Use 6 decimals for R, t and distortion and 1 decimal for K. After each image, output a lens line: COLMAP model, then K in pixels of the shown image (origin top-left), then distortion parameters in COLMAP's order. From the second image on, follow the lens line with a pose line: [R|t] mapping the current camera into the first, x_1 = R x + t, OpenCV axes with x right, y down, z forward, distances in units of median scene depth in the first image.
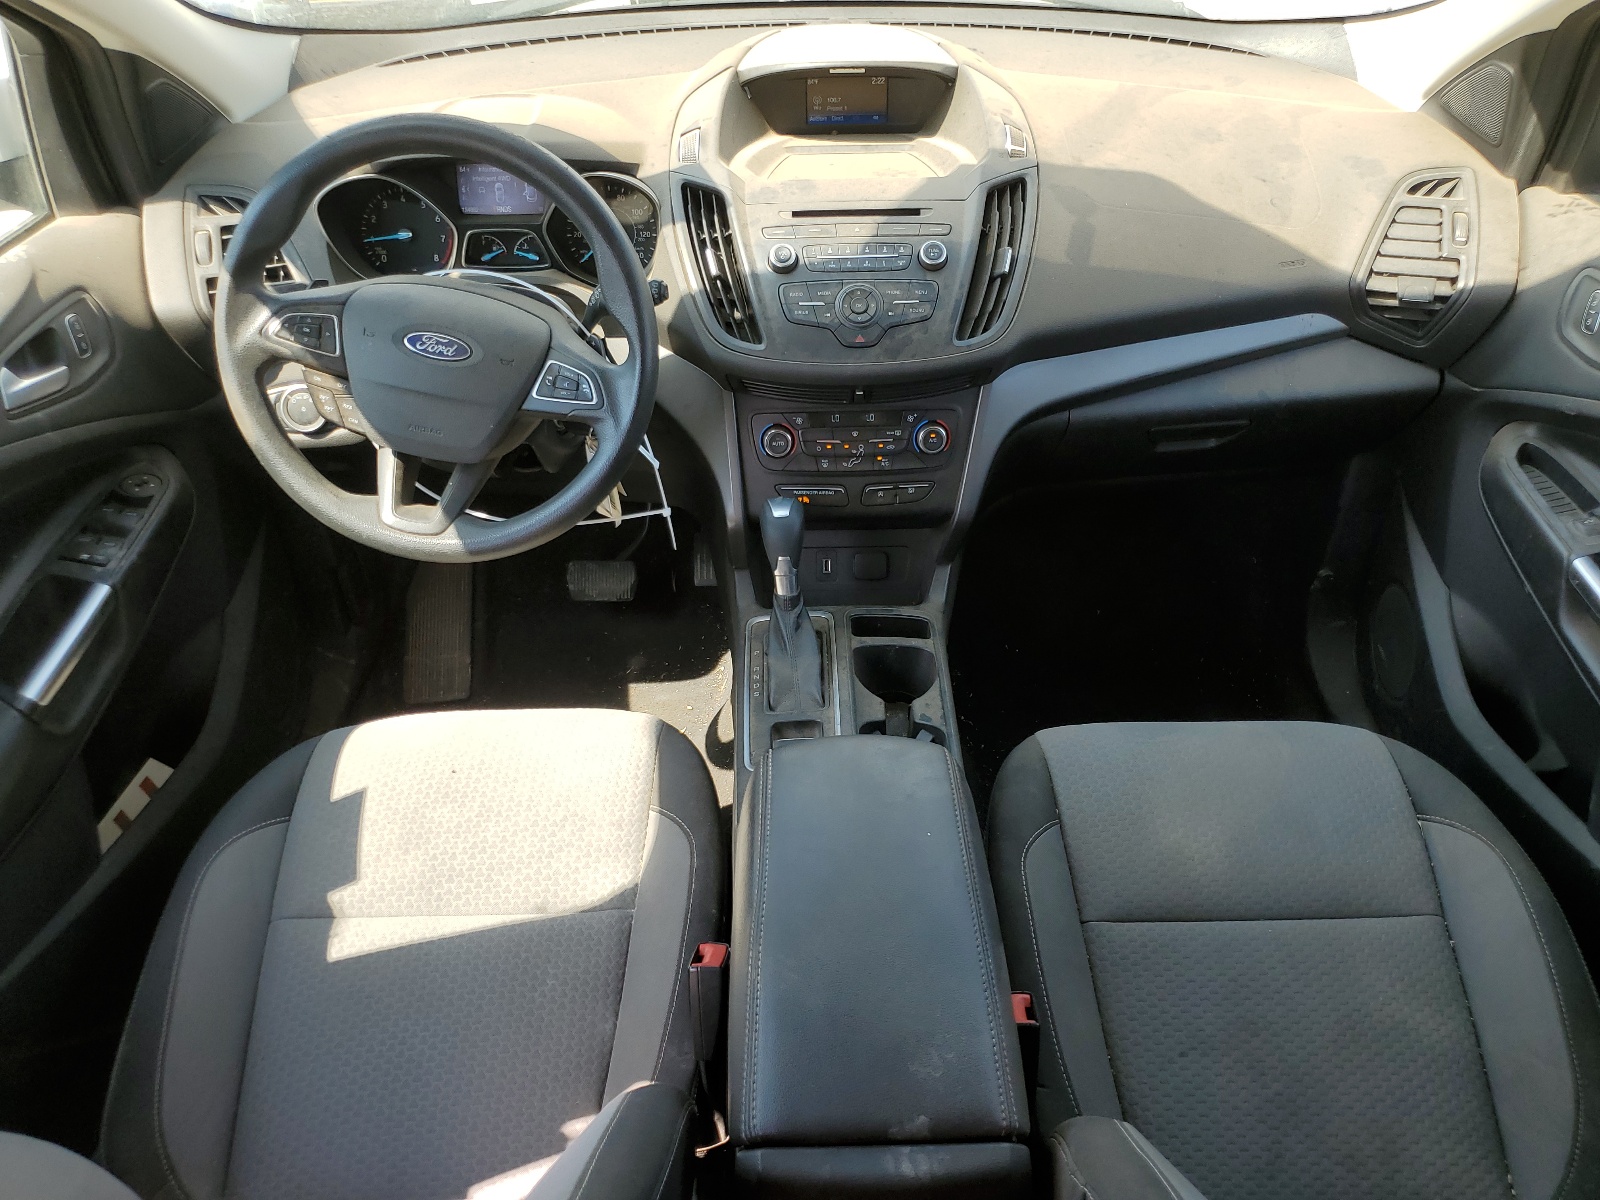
lens RADIAL K [[1218.5, 0, 800.0], [0, 1218.5, 600.0], [0, 0, 1]] dist [-0.002600, -0.001026]
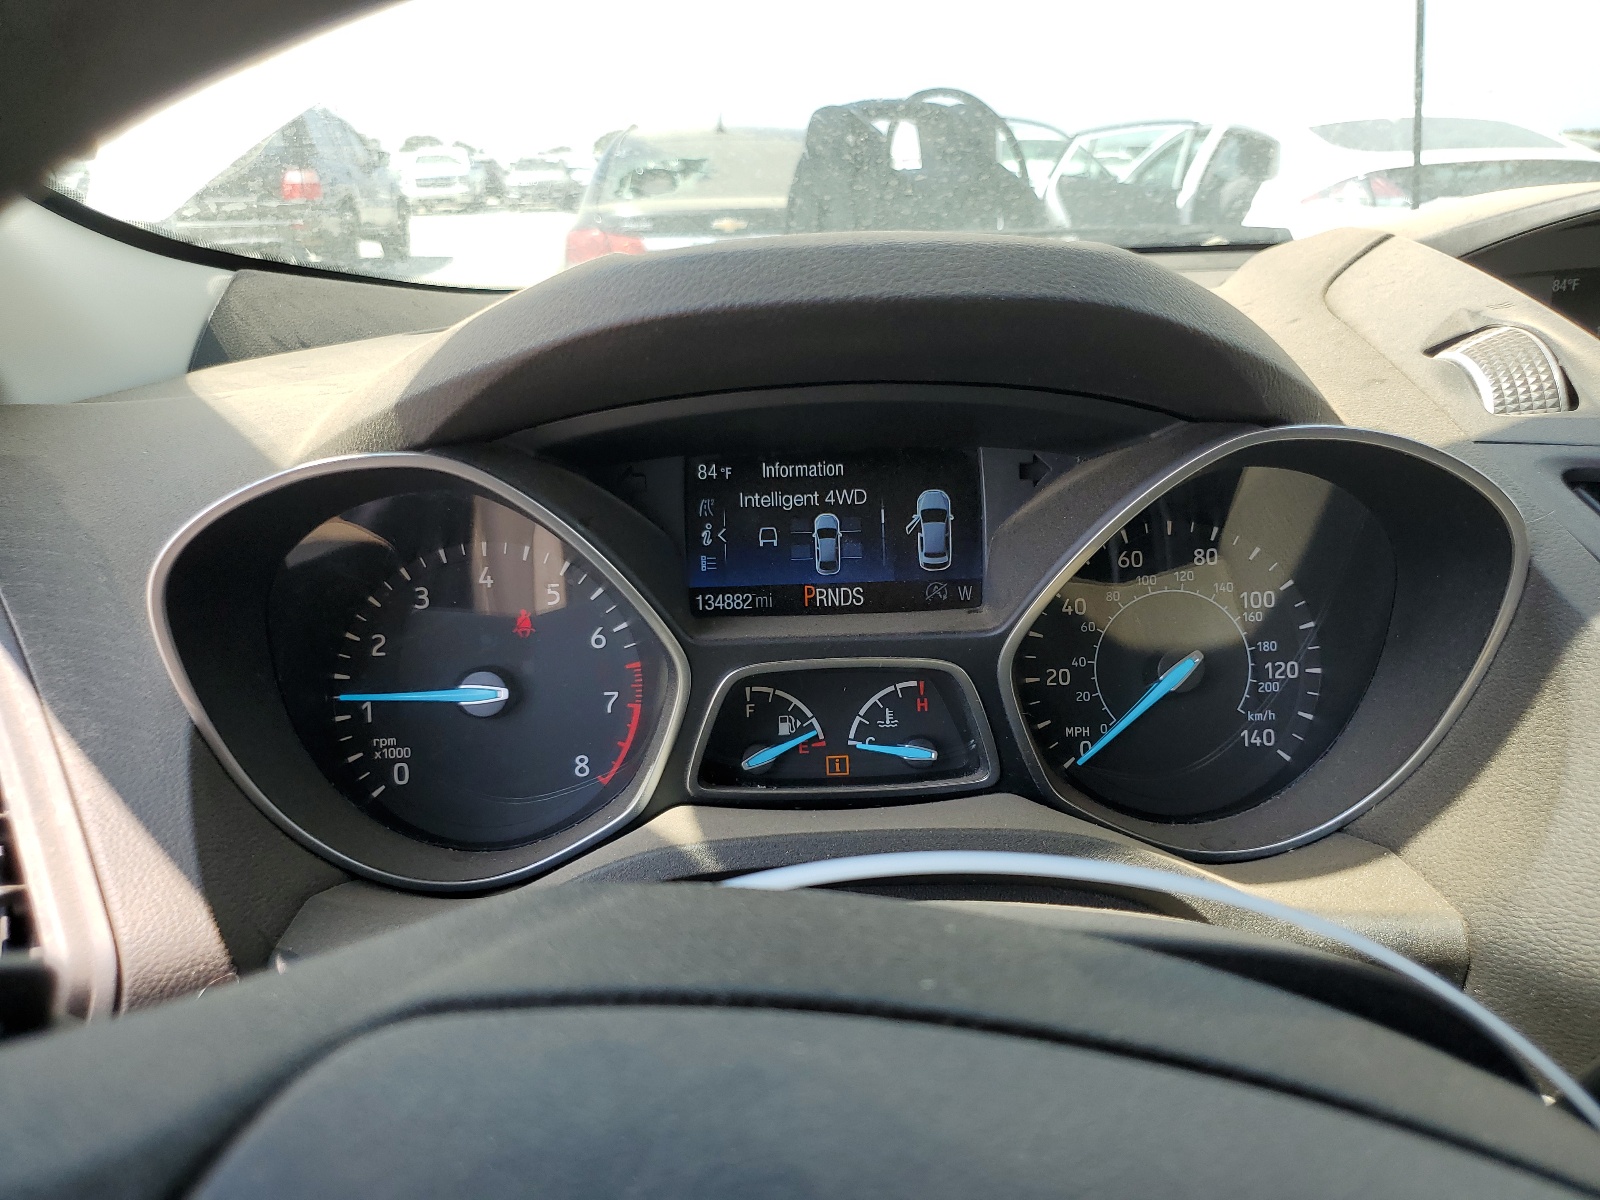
lens RADIAL K [[1218.5, 0, 800.0], [0, 1218.5, 600.0], [0, 0, 1]] dist [-0.002600, -0.001026]
pose [[0.998996, -0.022904, 0.038505, -0.257428], [0.034631, 0.940032, -0.339322, -0.217948], [-0.028424, 0.340315, 0.939882, 0.712347]]
